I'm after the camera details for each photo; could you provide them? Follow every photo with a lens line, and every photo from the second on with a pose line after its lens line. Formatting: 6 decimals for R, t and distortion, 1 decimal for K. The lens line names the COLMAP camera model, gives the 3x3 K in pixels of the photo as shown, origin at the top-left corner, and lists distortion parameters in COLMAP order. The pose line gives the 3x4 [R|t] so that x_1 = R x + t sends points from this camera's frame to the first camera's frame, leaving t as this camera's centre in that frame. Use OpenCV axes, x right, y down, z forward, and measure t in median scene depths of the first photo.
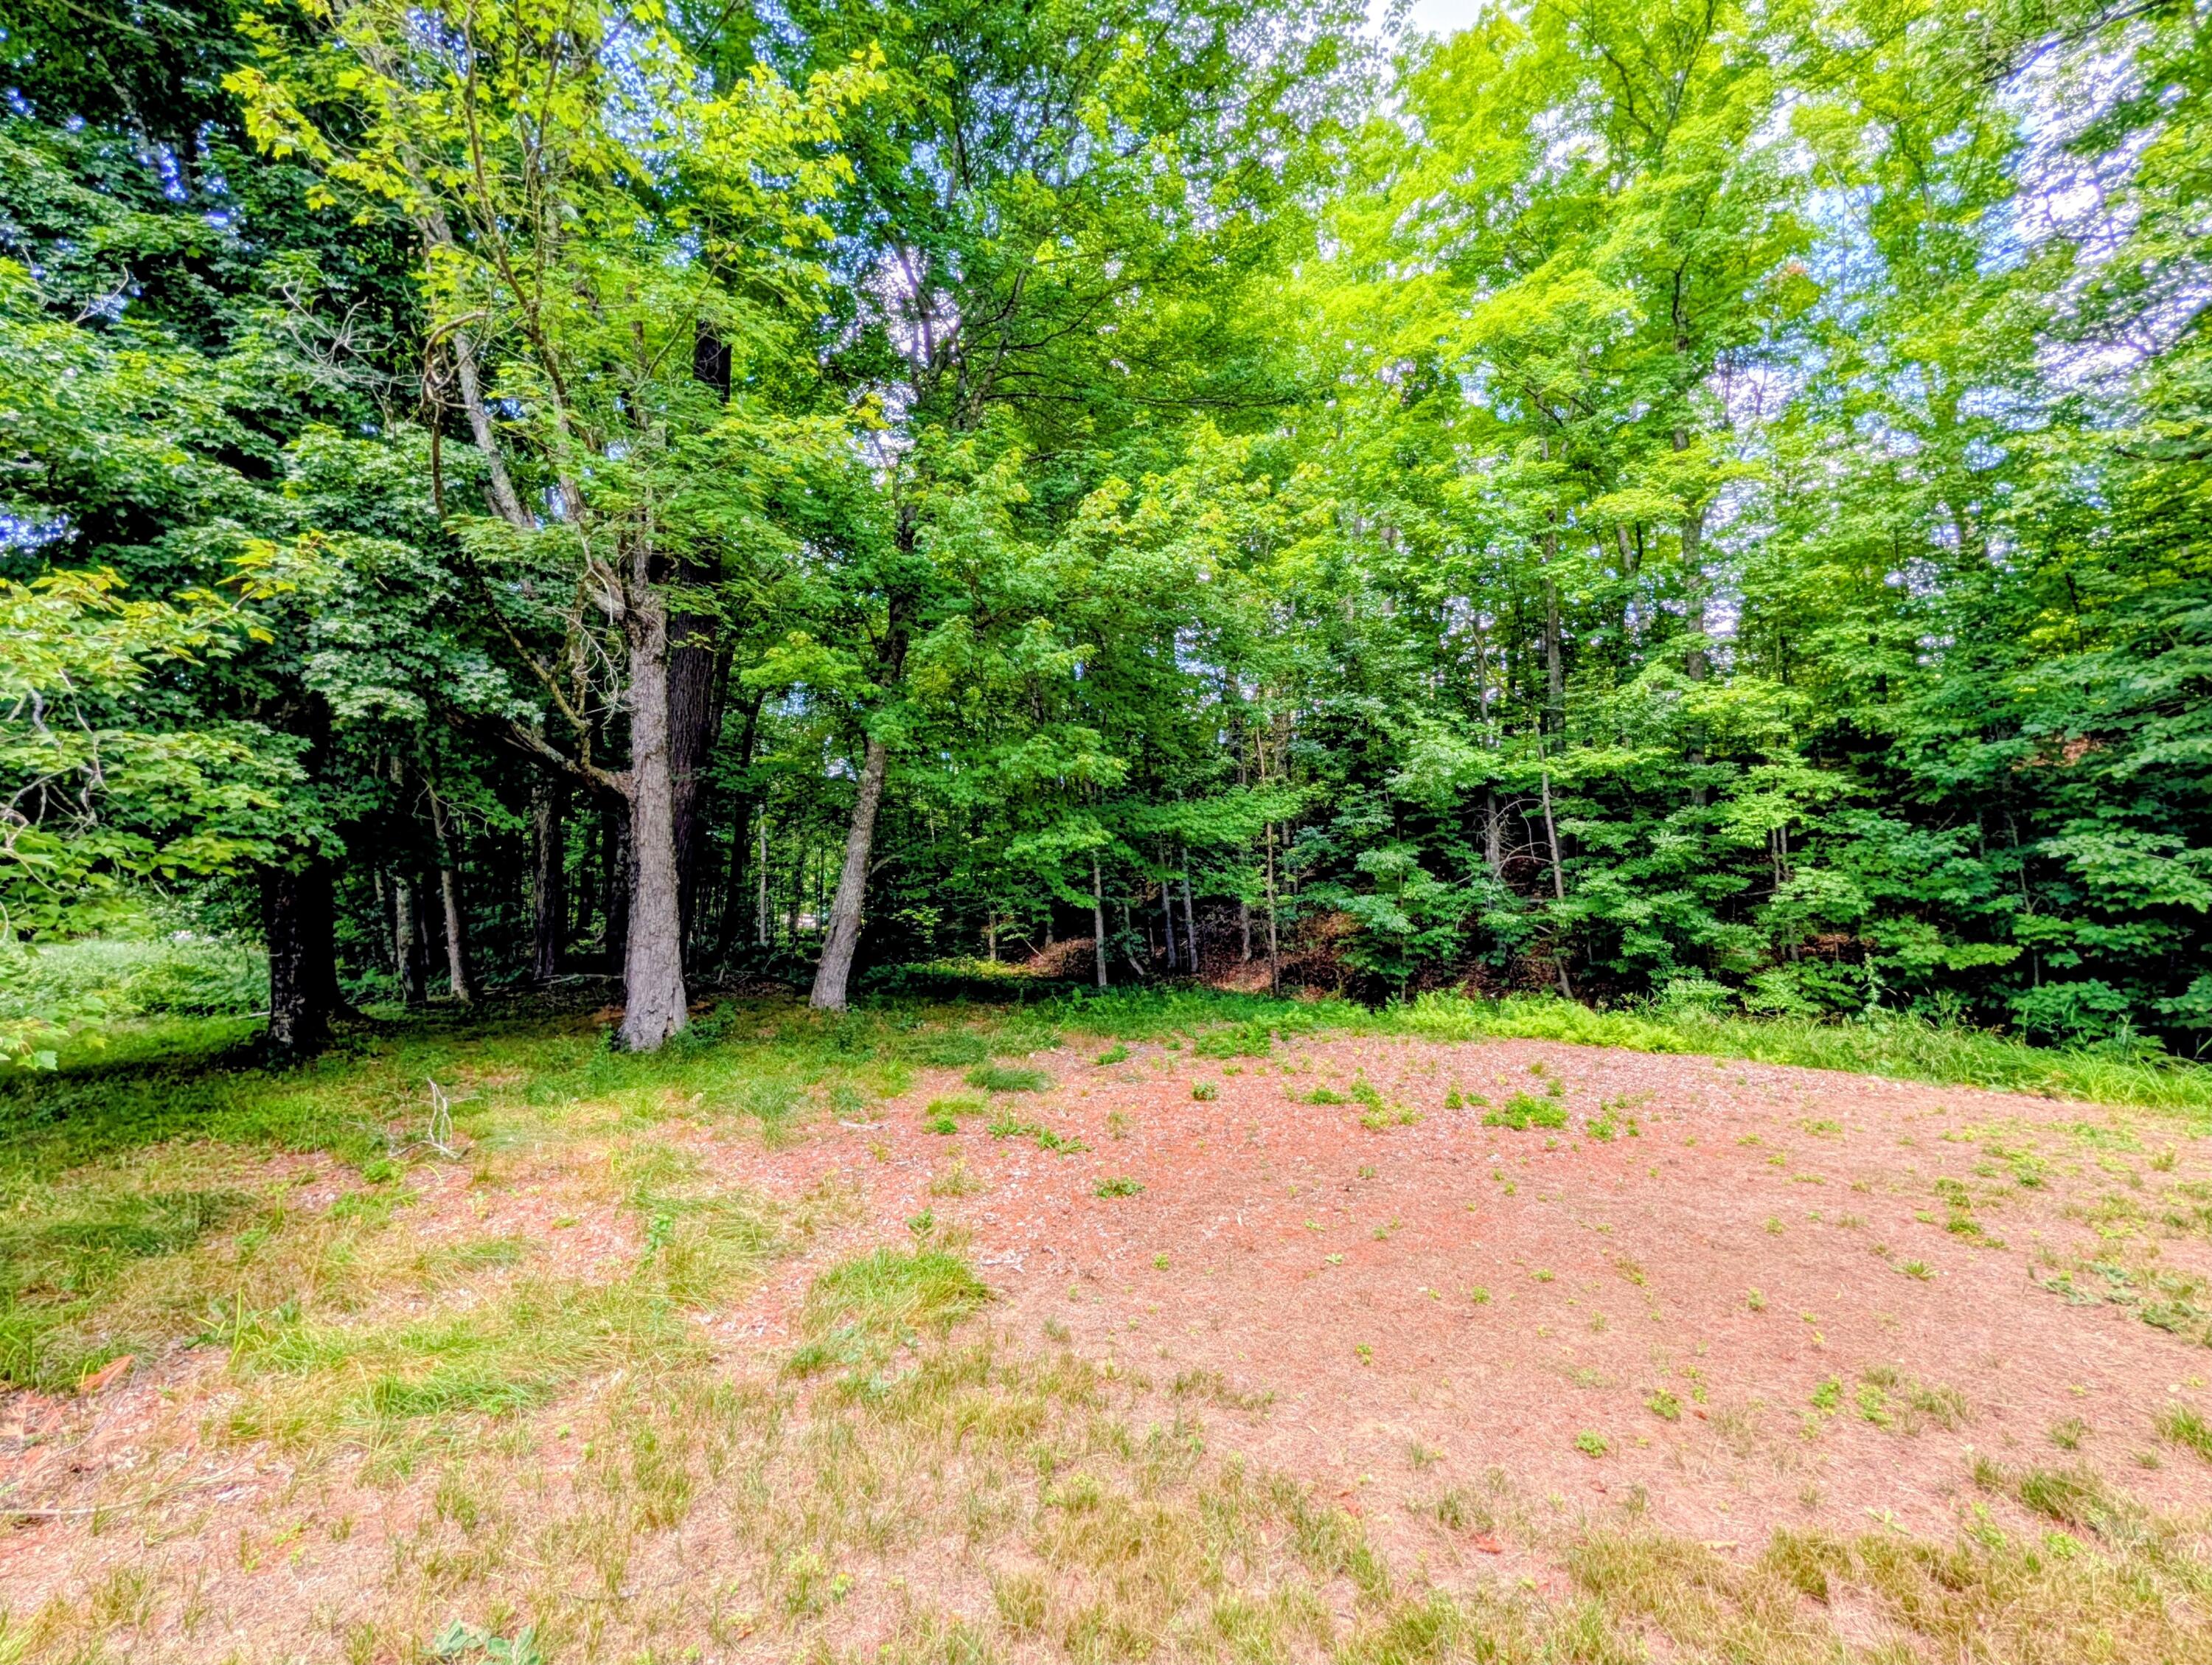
lens RADIAL K [[782.0, 0, 1115.7], [0, 782.0, 843.5], [0, 0, 1]] dist [-0.001644, -0.000028]
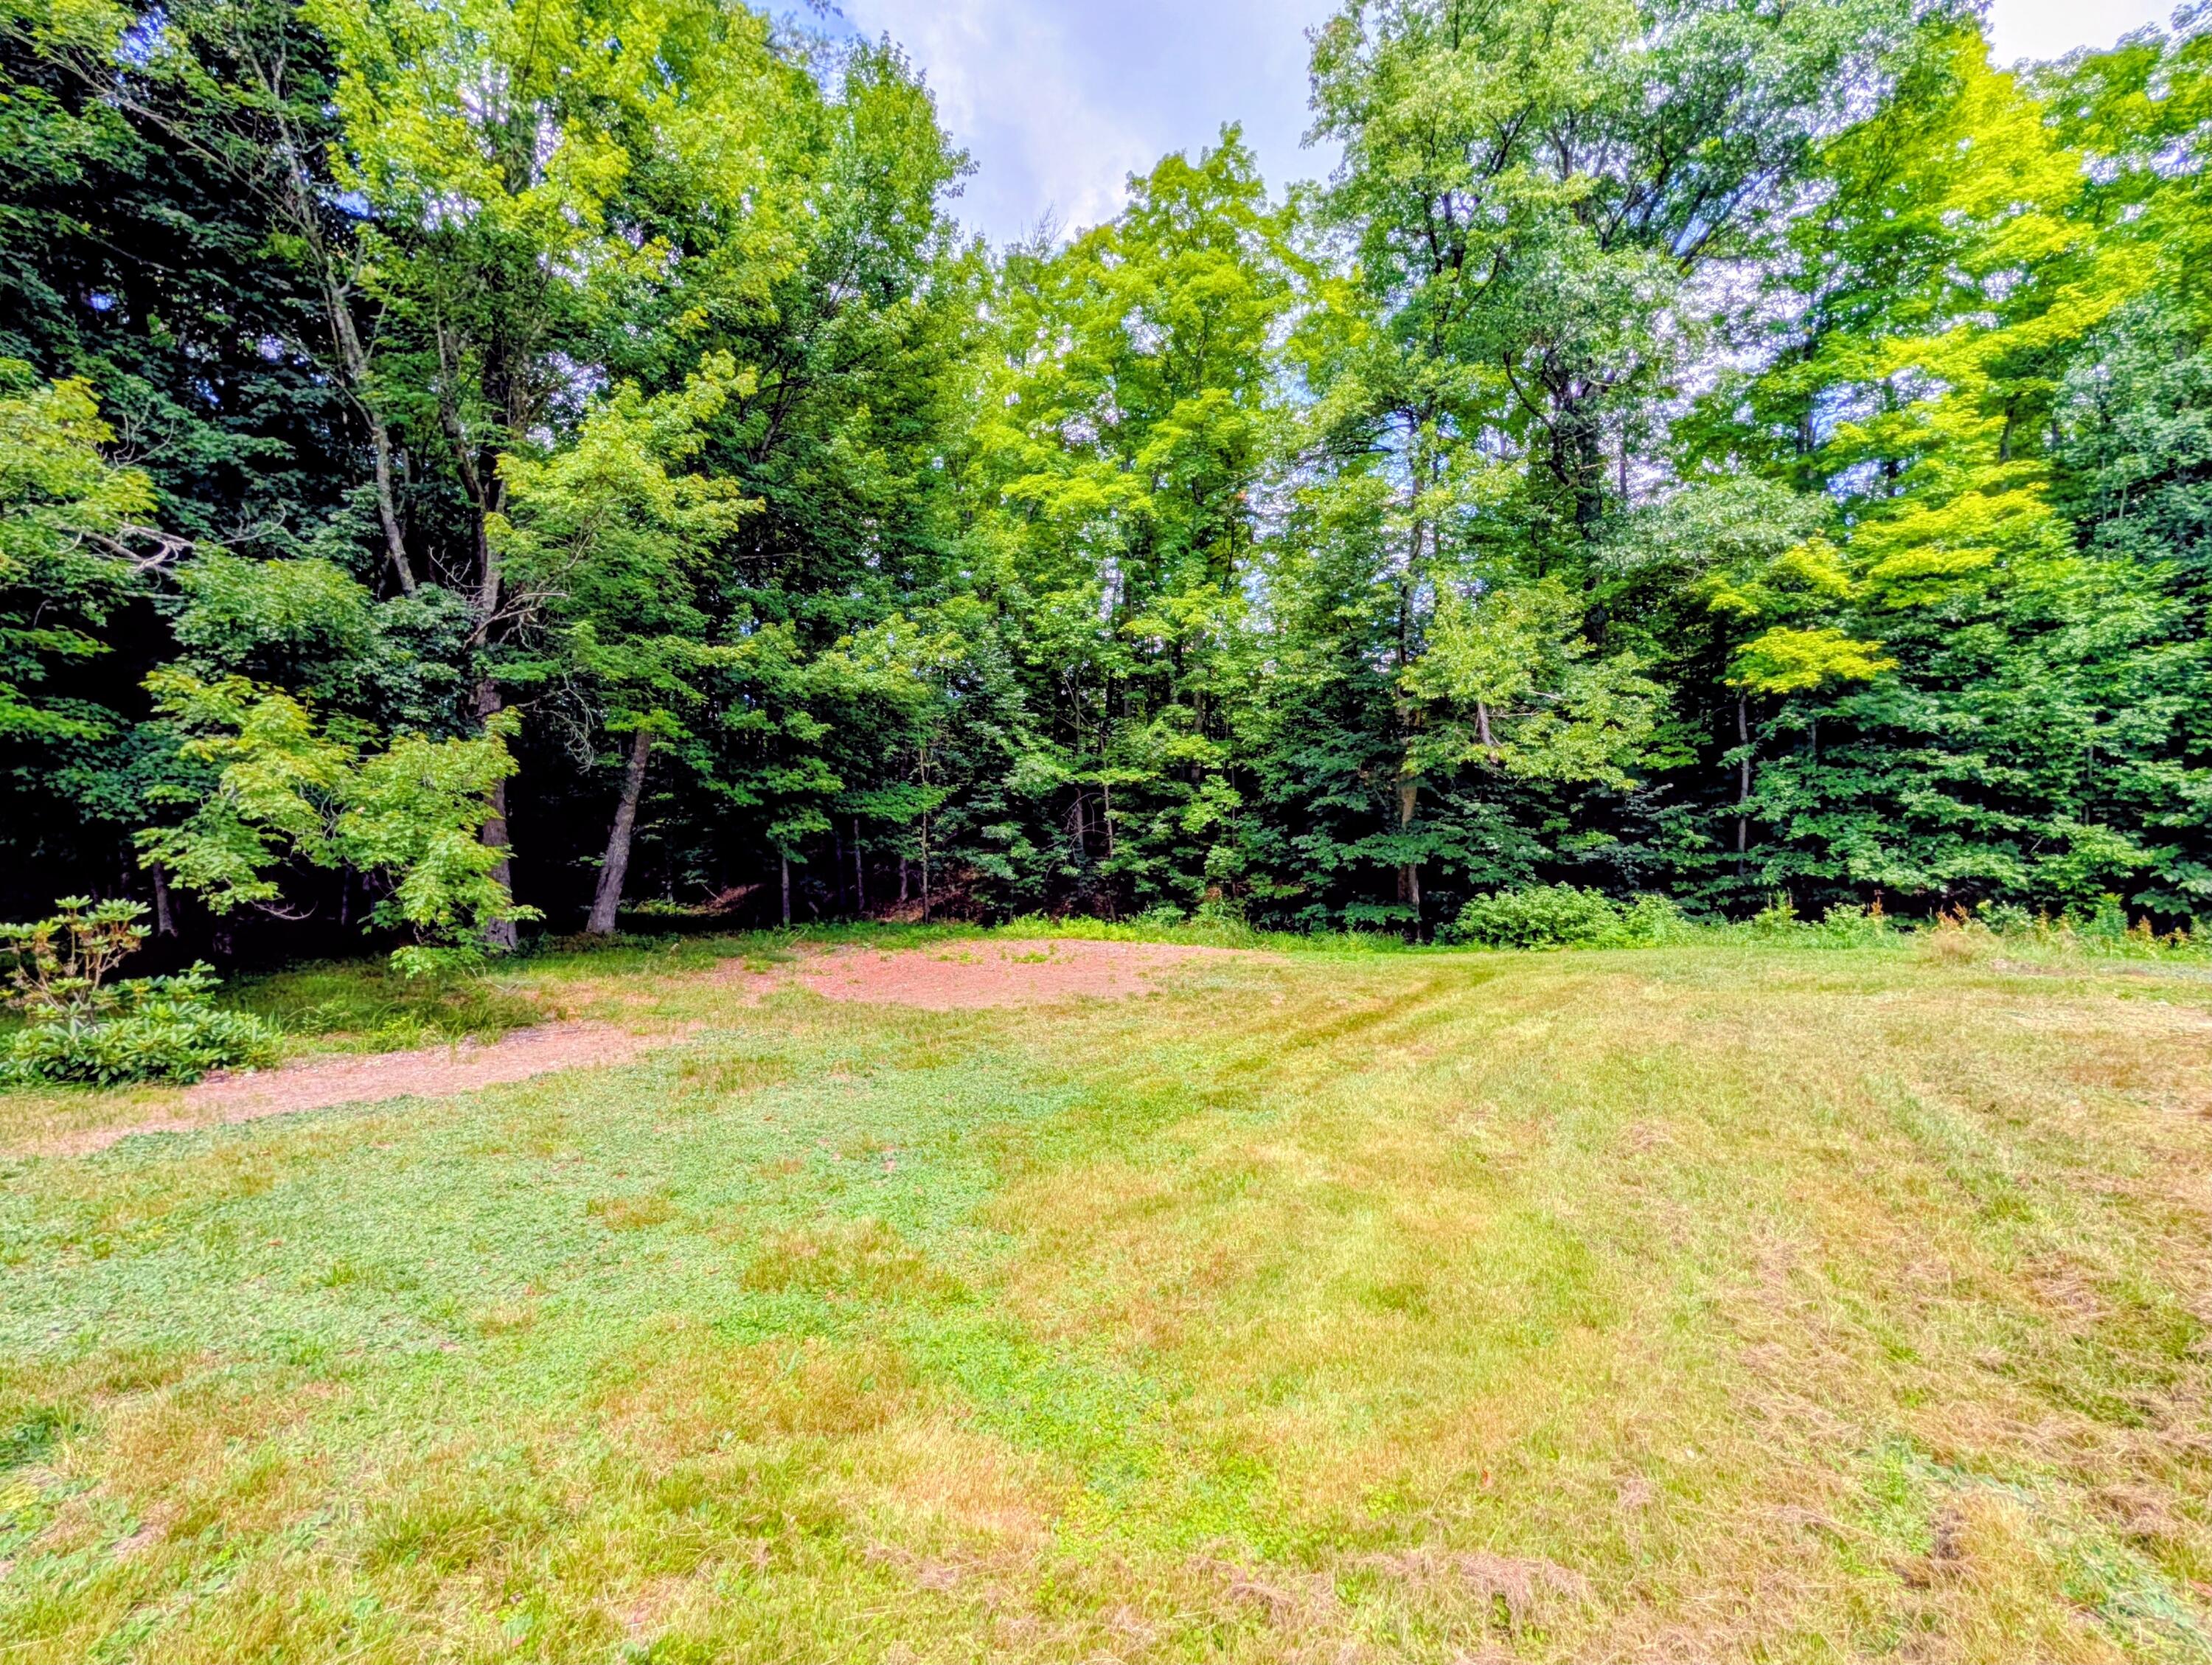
lens RADIAL K [[782.0, 0, 1106.1], [0, 782.0, 856.4], [0, 0, 1]] dist [-0.001644, -0.000028]
pose [[0.911742, 0.015516, 0.410470, -0.097748], [-0.050844, 0.995864, 0.075293, -0.060251], [-0.407604, -0.089517, 0.908760, -0.501789]]
